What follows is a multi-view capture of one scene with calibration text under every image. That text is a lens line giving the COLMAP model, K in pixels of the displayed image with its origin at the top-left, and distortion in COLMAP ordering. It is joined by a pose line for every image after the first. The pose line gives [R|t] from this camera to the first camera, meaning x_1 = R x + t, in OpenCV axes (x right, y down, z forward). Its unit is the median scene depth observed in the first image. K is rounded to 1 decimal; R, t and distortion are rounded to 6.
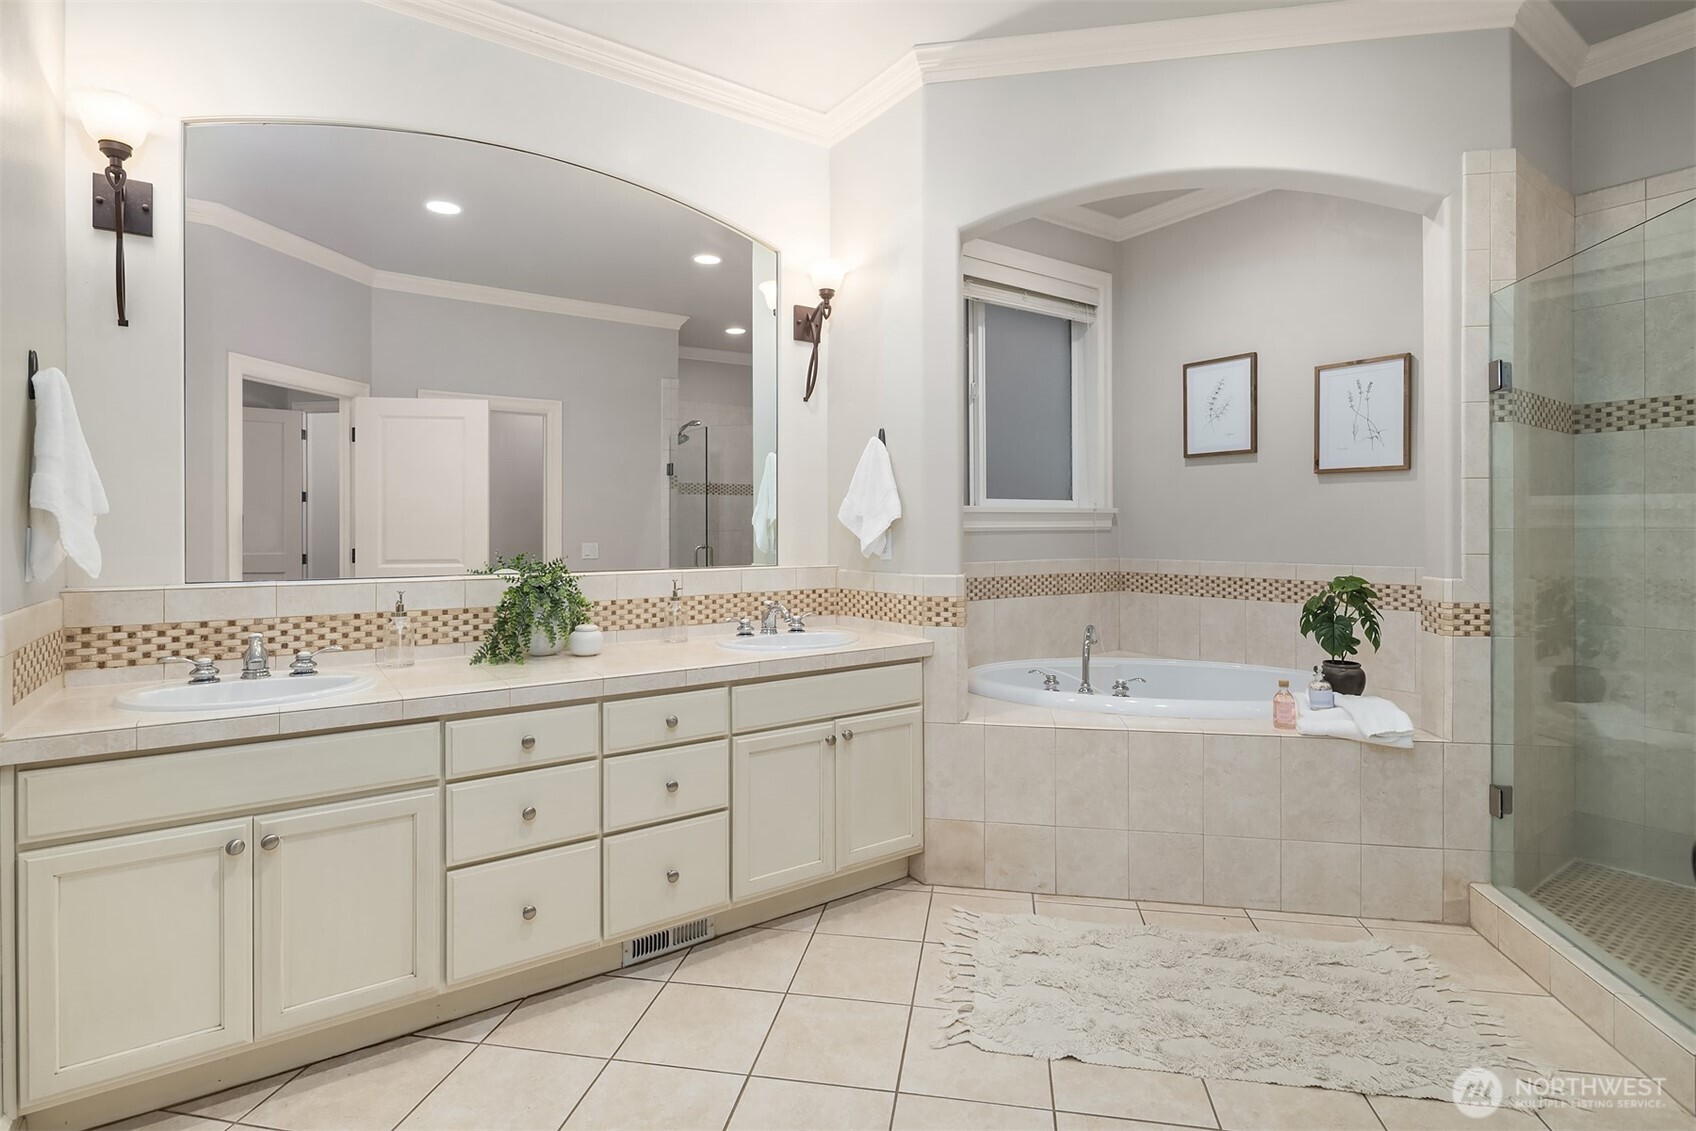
lens RADIAL K [[830.2, 0, 863.9], [0, 830.2, 532.6], [0, 0, 1]] dist [0.004639, -0.003833]
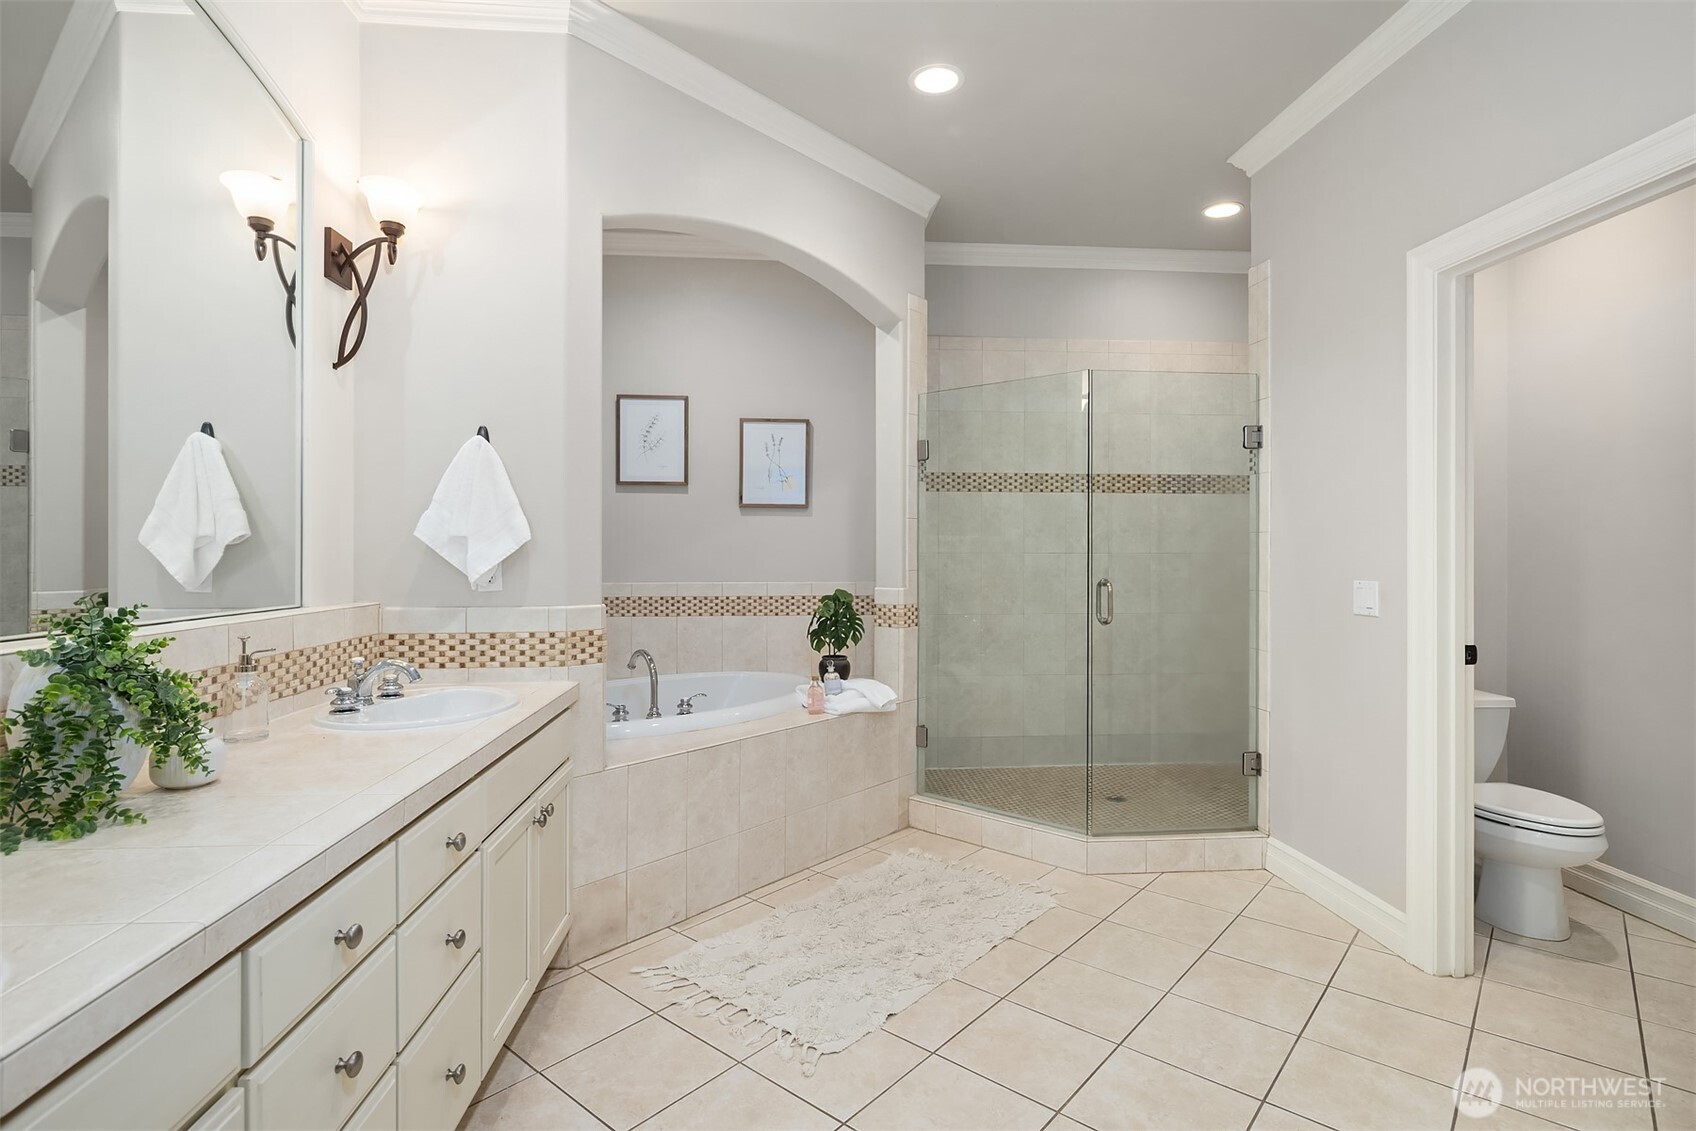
lens RADIAL K [[830.2, 0, 855.0], [0, 830.2, 555.7], [0, 0, 1]] dist [0.004639, -0.003833]
pose [[0.509502, -0.001561, 0.860468, -0.489010], [0.001346, 0.999999, 0.001017, -0.001677], [-0.860469, 0.000640, 0.509503, 0.295496]]
